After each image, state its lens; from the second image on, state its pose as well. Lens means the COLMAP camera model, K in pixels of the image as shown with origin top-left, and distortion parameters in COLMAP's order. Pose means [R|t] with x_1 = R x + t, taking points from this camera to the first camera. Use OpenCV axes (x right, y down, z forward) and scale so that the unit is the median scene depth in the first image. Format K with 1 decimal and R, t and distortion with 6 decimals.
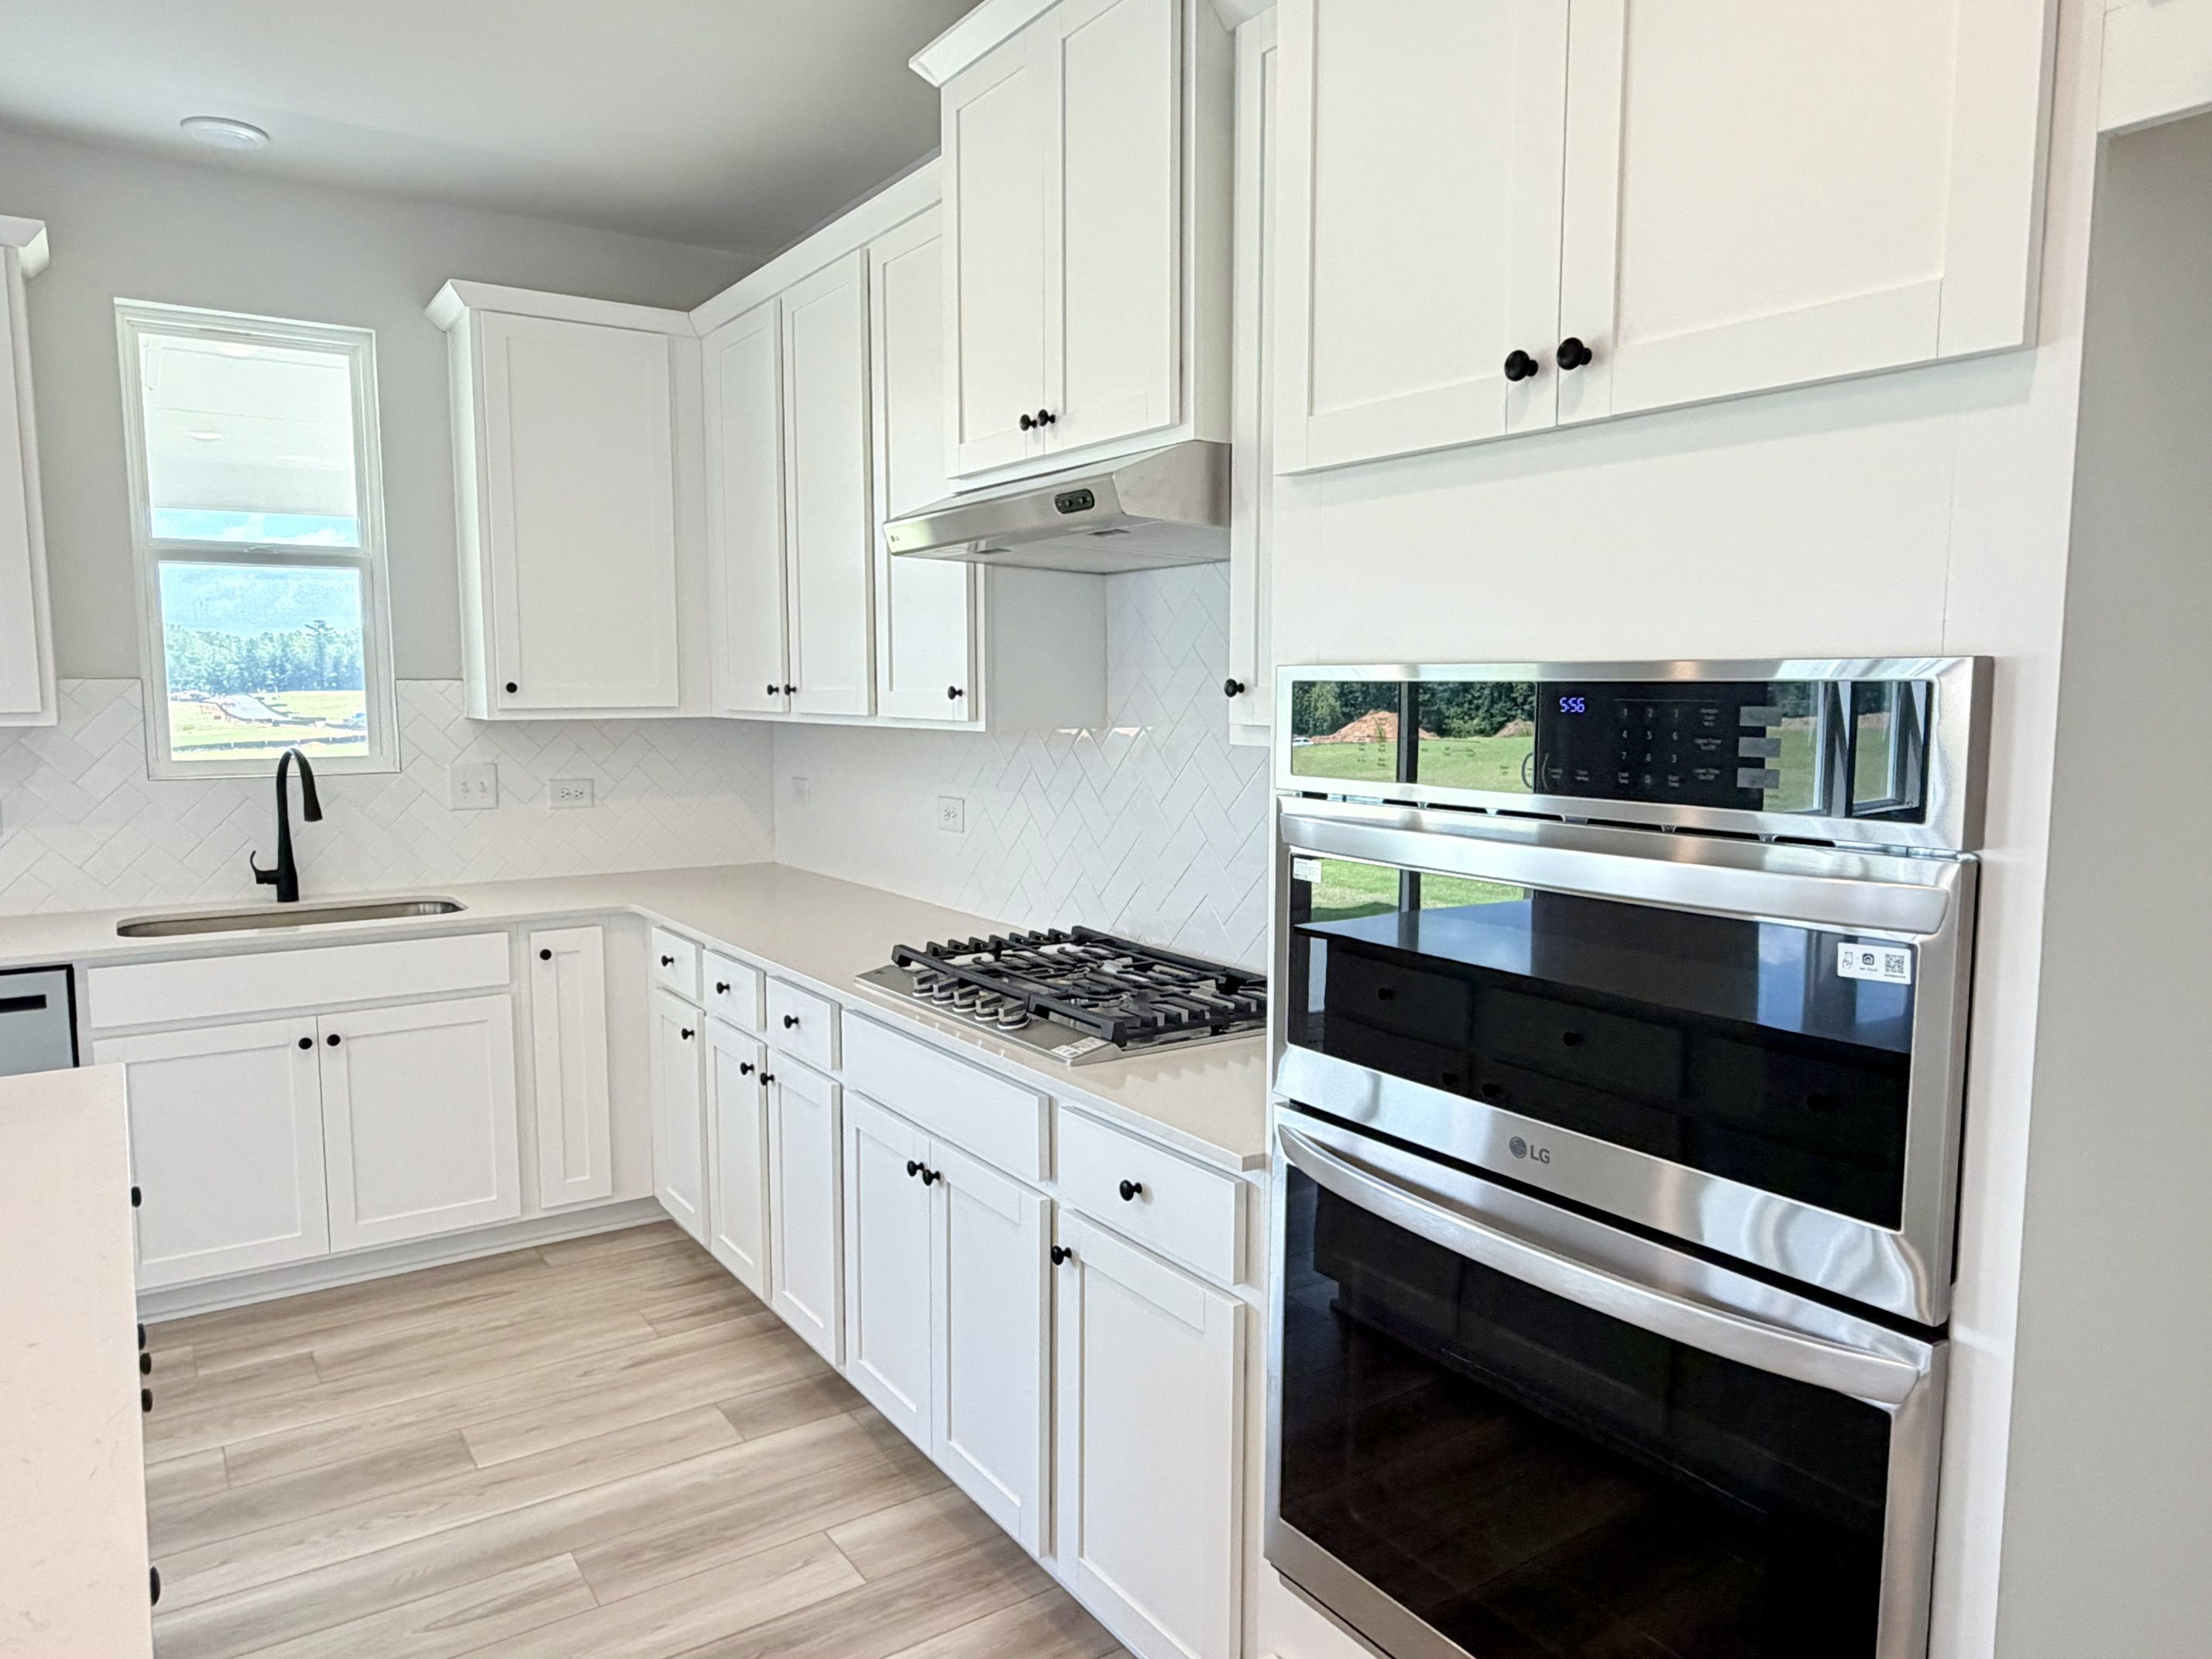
lens RADIAL K [[1460.4, 0, 1097.0], [0, 1460.4, 831.5], [0, 0, 1]] dist [-0.007074, -0.001726]
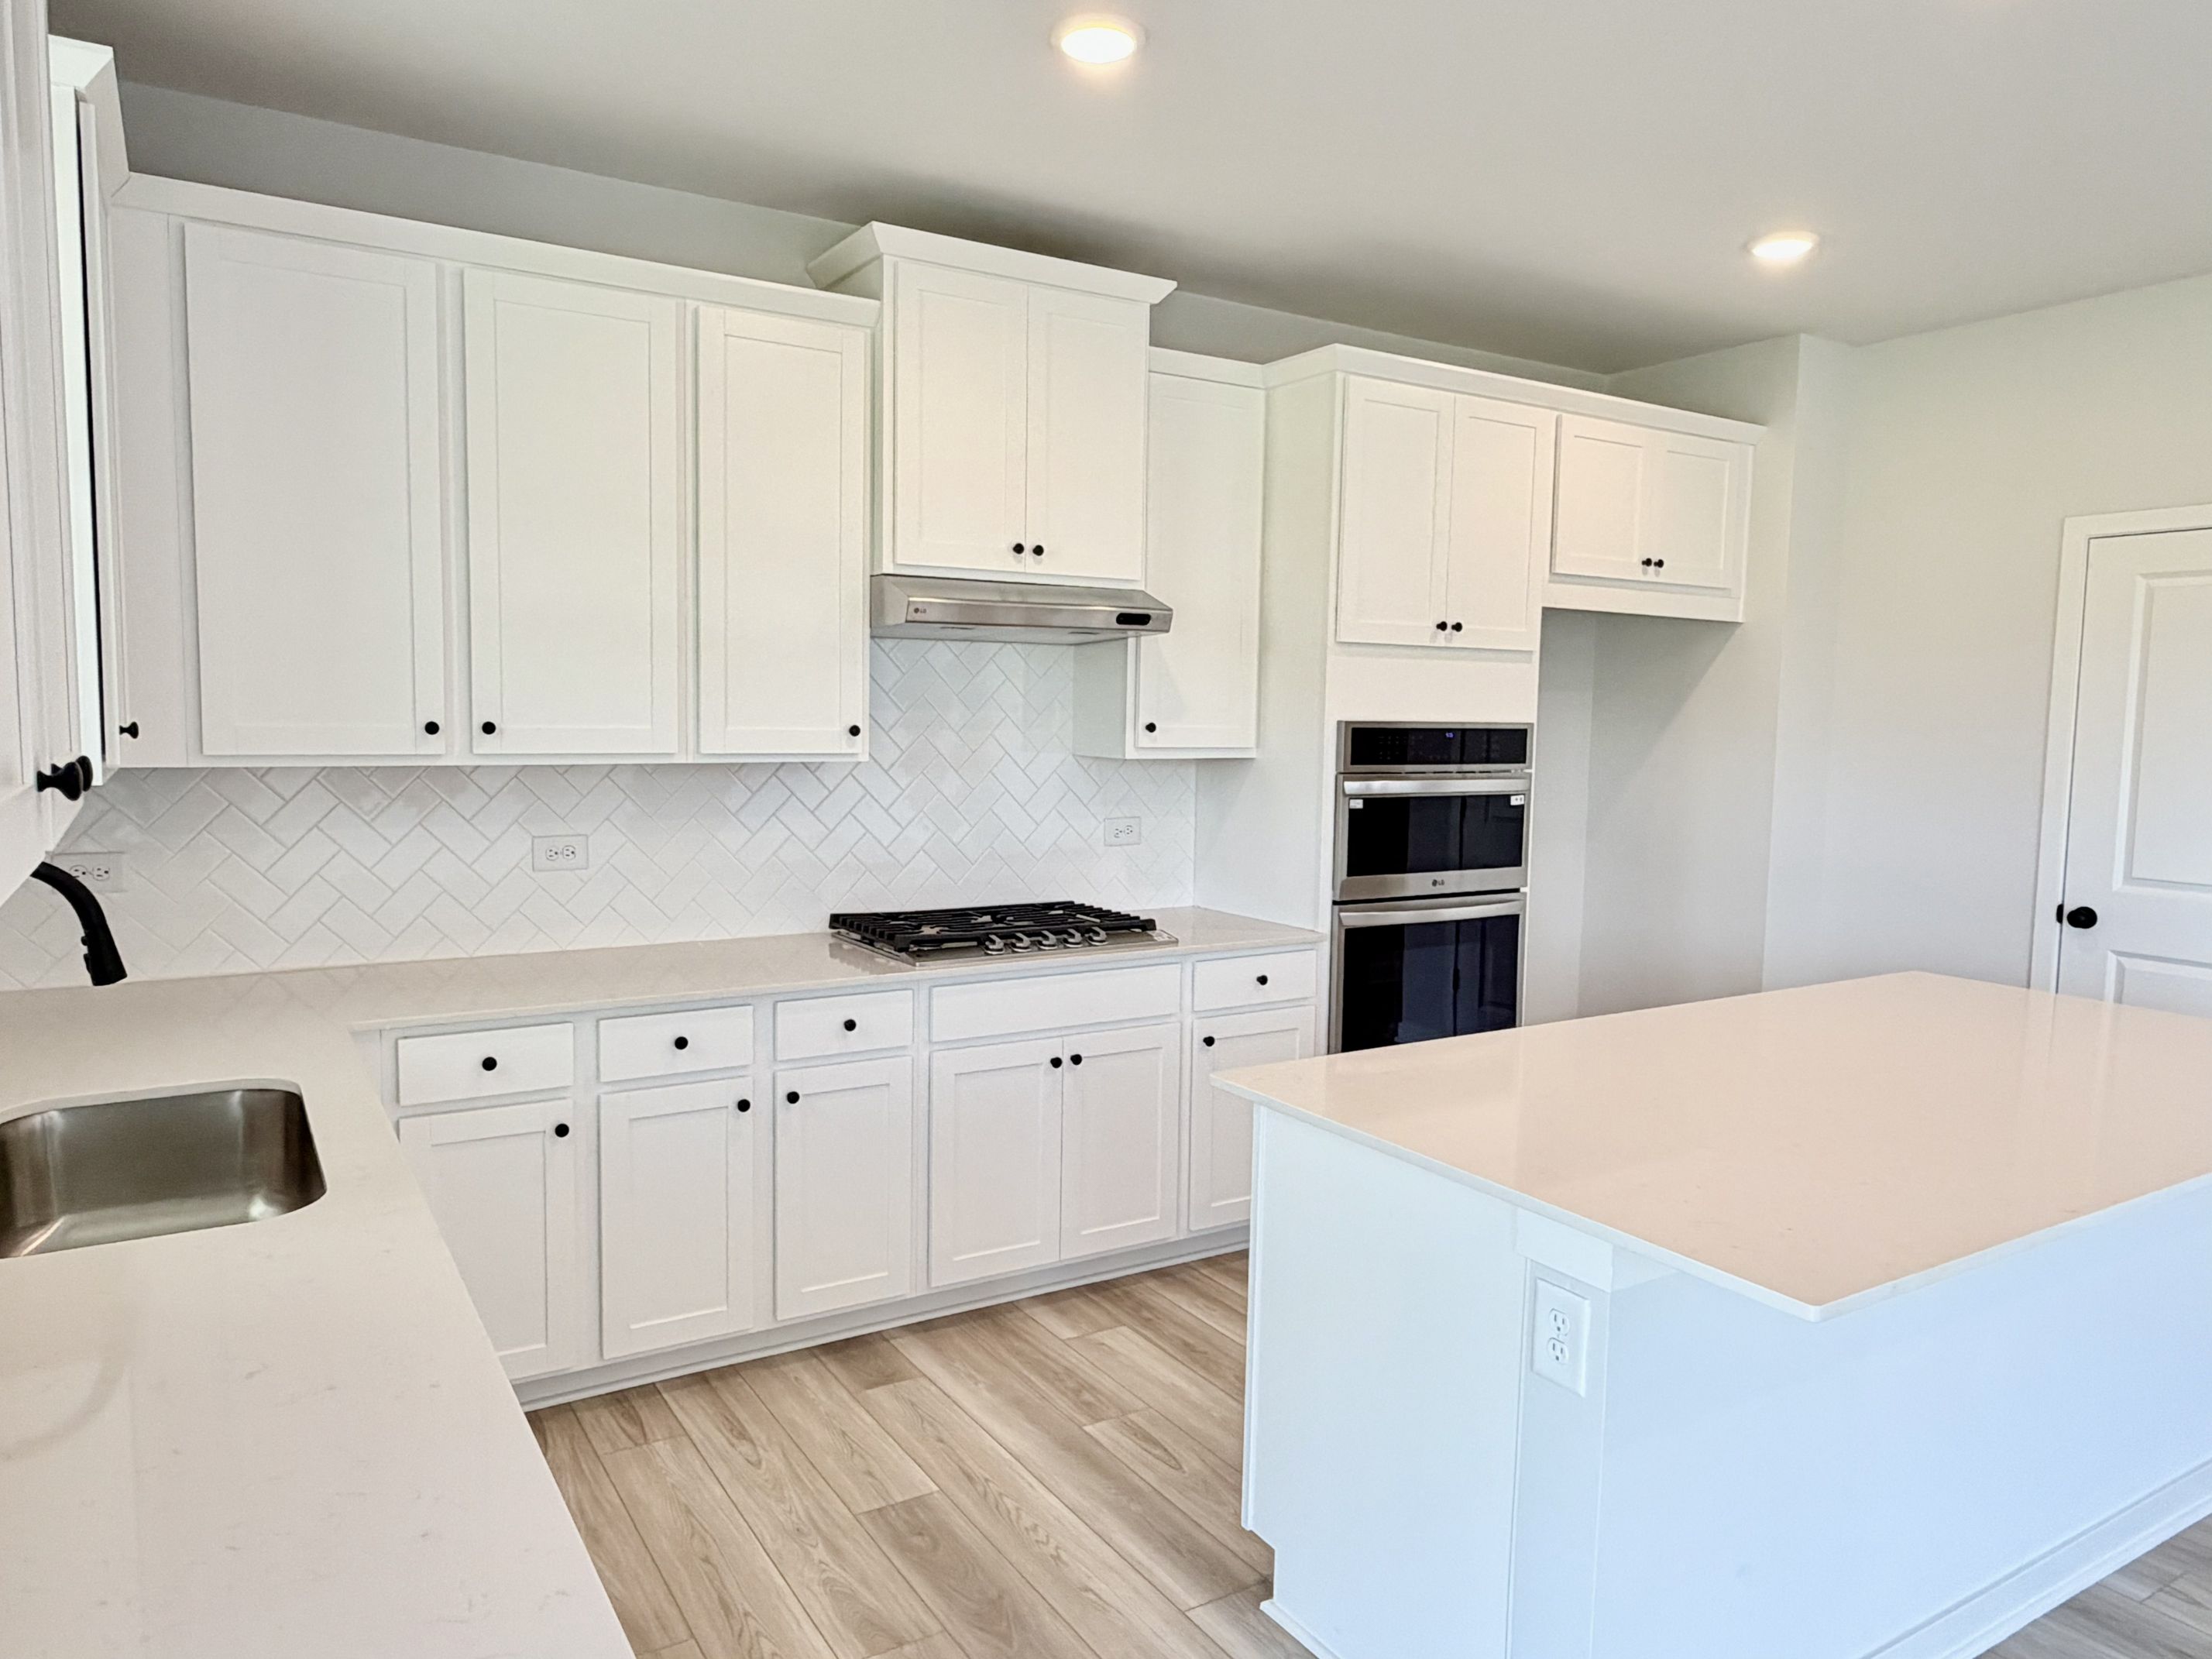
lens RADIAL K [[1460.4, 0, 1097.2], [0, 1460.4, 830.6], [0, 0, 1]] dist [-0.007074, -0.001726]
pose [[0.033155, -0.082489, 0.996040, -1.464869], [0.086224, 0.993109, 0.079376, -0.101321], [-0.995724, 0.083251, 0.040039, 0.841246]]
